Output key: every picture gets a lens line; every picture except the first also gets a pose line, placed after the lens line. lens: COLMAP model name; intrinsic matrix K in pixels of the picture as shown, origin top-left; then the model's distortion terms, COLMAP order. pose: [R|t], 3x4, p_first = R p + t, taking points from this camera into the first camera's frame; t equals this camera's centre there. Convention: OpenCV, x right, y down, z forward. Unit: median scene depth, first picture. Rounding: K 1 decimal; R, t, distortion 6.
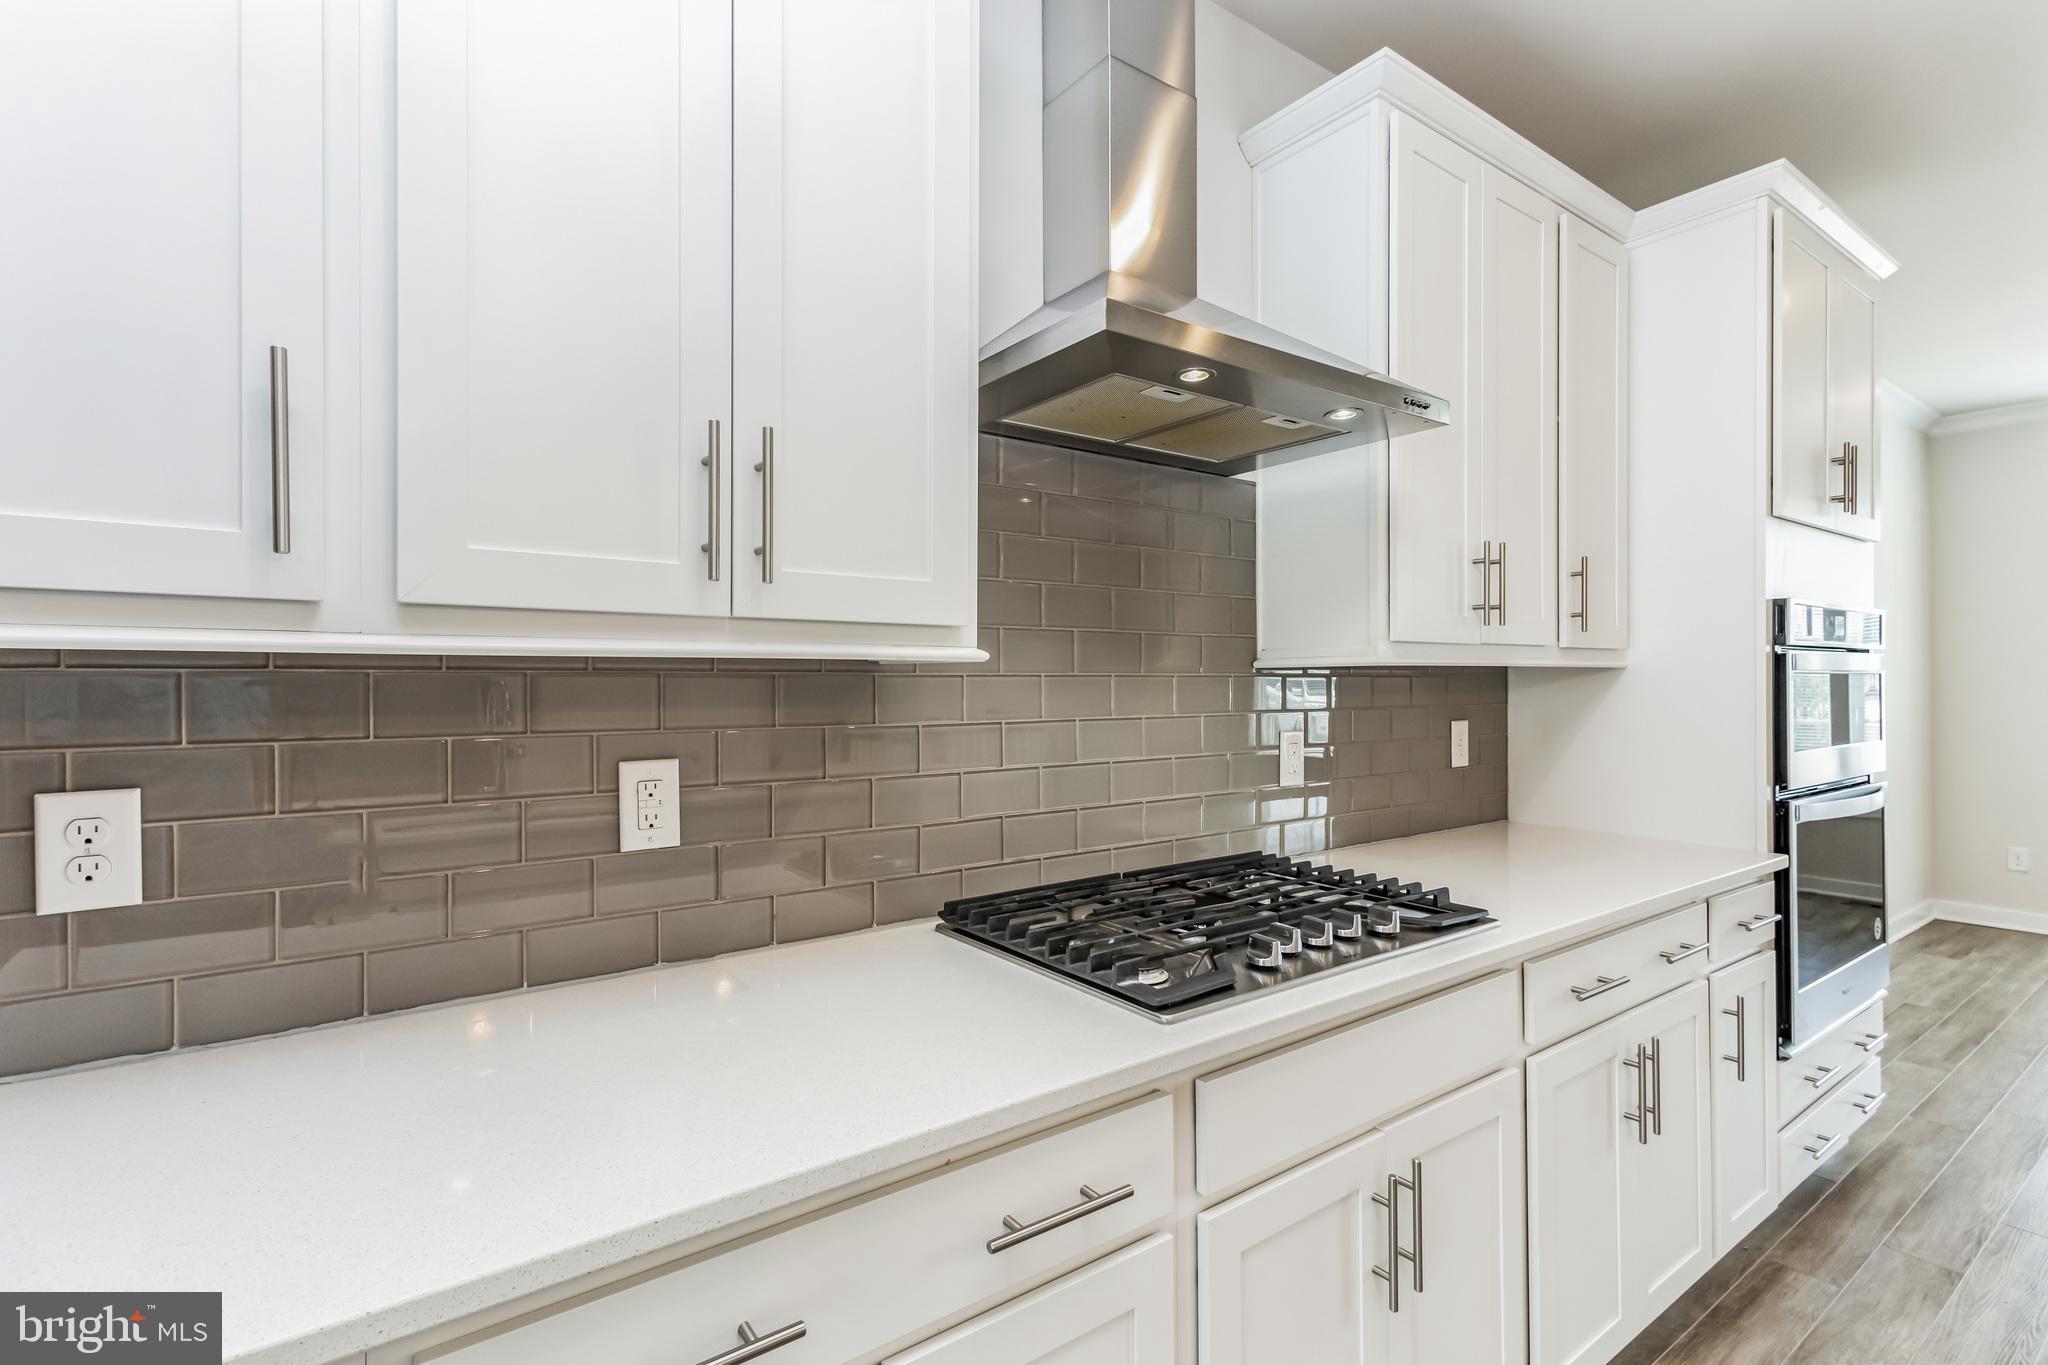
lens RADIAL K [[951.5, 0, 1015.5], [0, 951.5, 669.3], [0, 0, 1]] dist [0.001560, 0.022043]
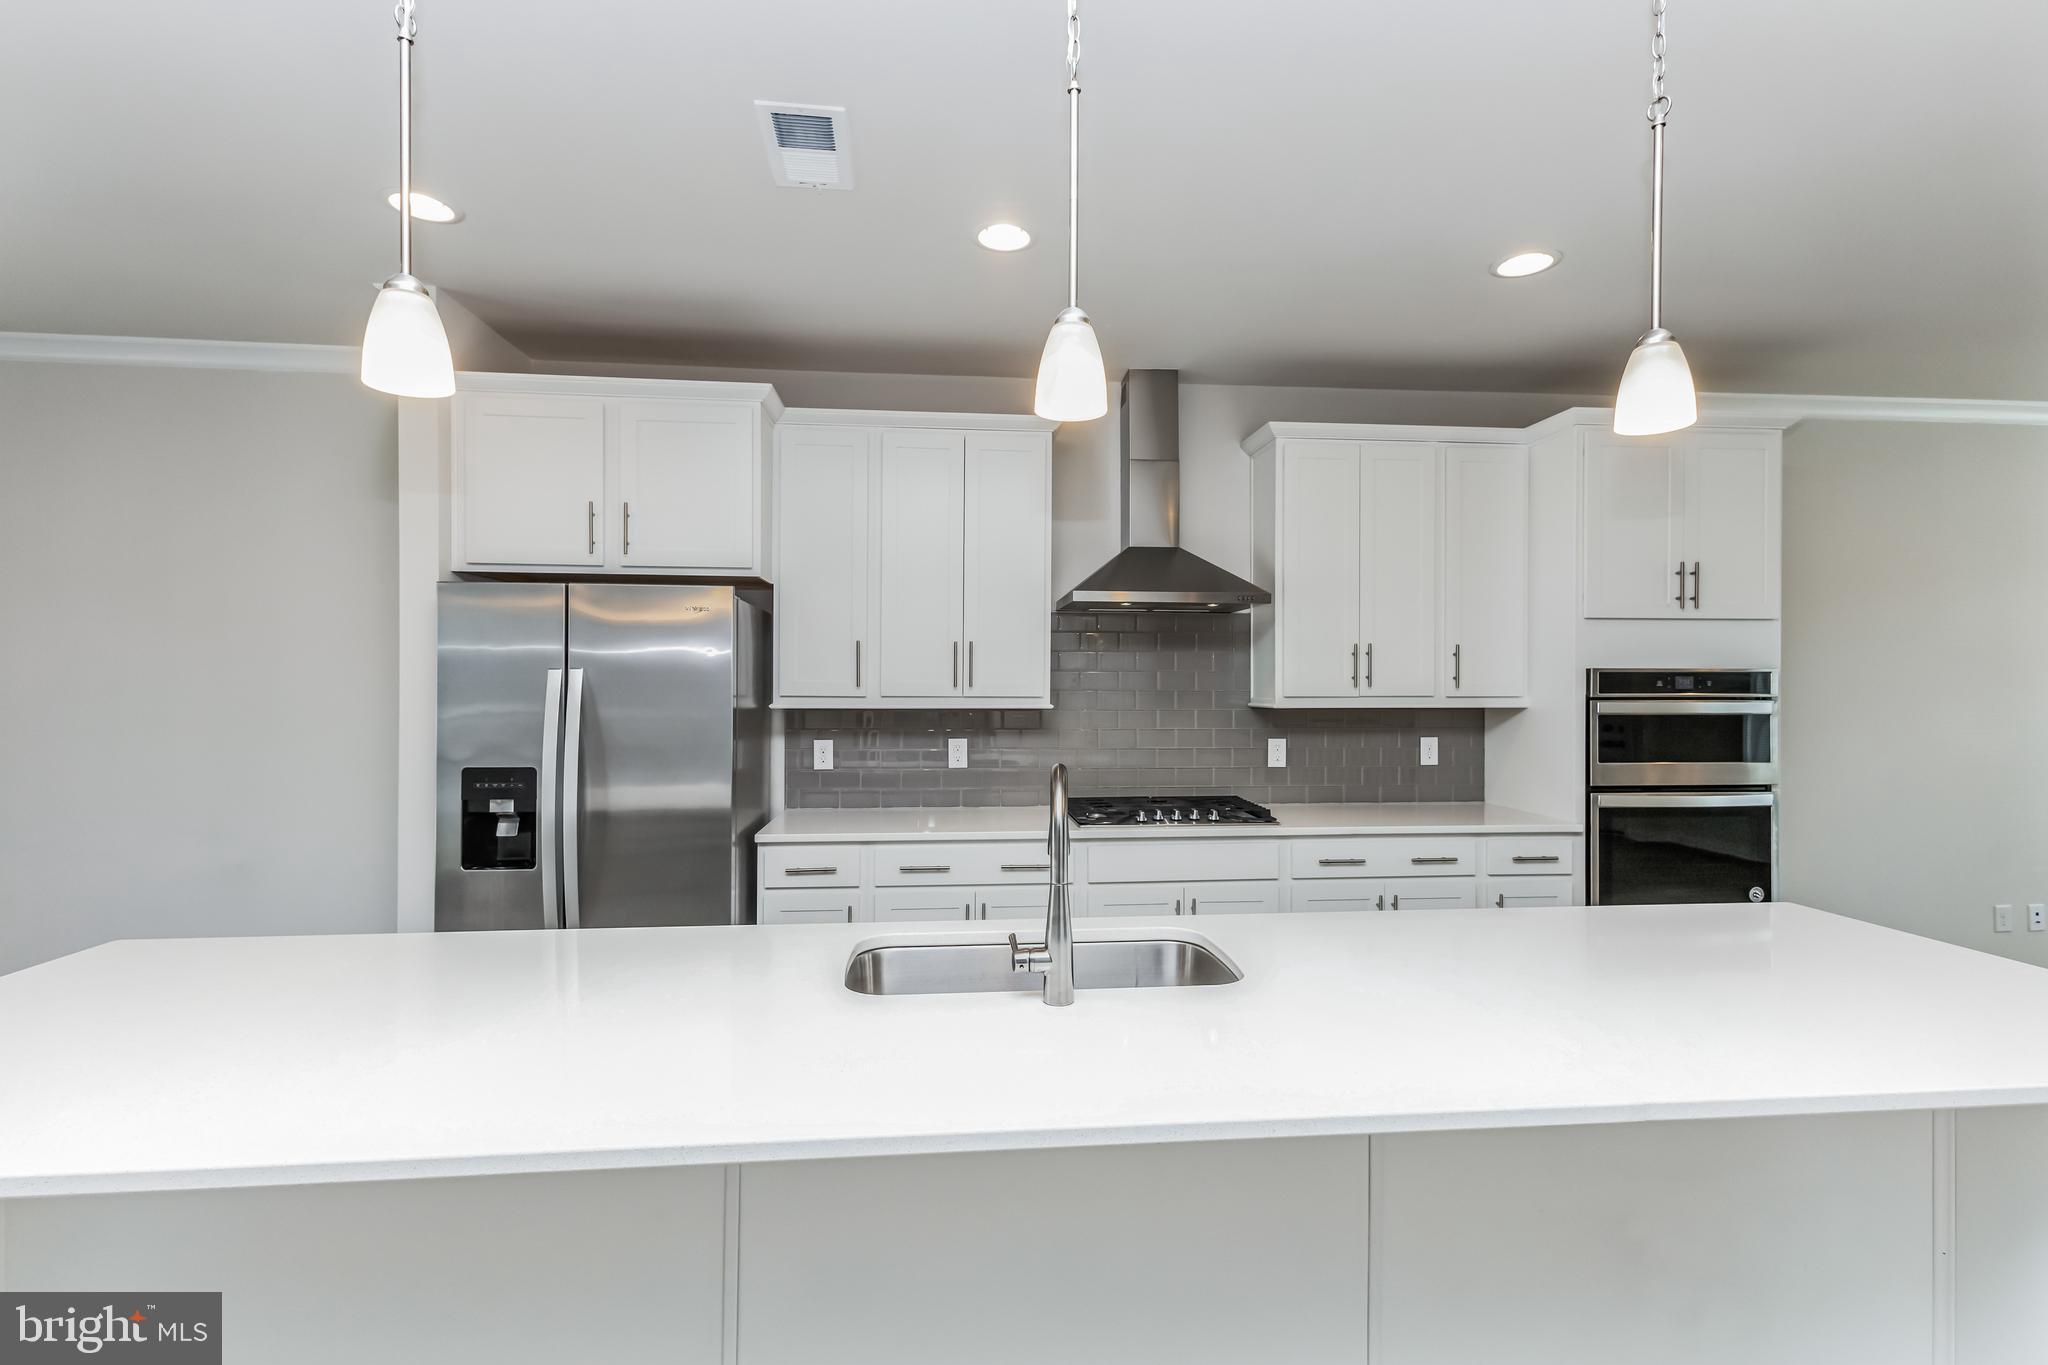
lens RADIAL K [[977.8, 0, 1018.5], [0, 977.8, 711.5], [0, 0, 1]] dist [0.002166, 0.001174]
pose [[0.868354, 0.021488, -0.495478, 0.870286], [0.000323, 0.999036, 0.043892, -0.082994], [0.495944, -0.038274, 0.867511, -1.051867]]
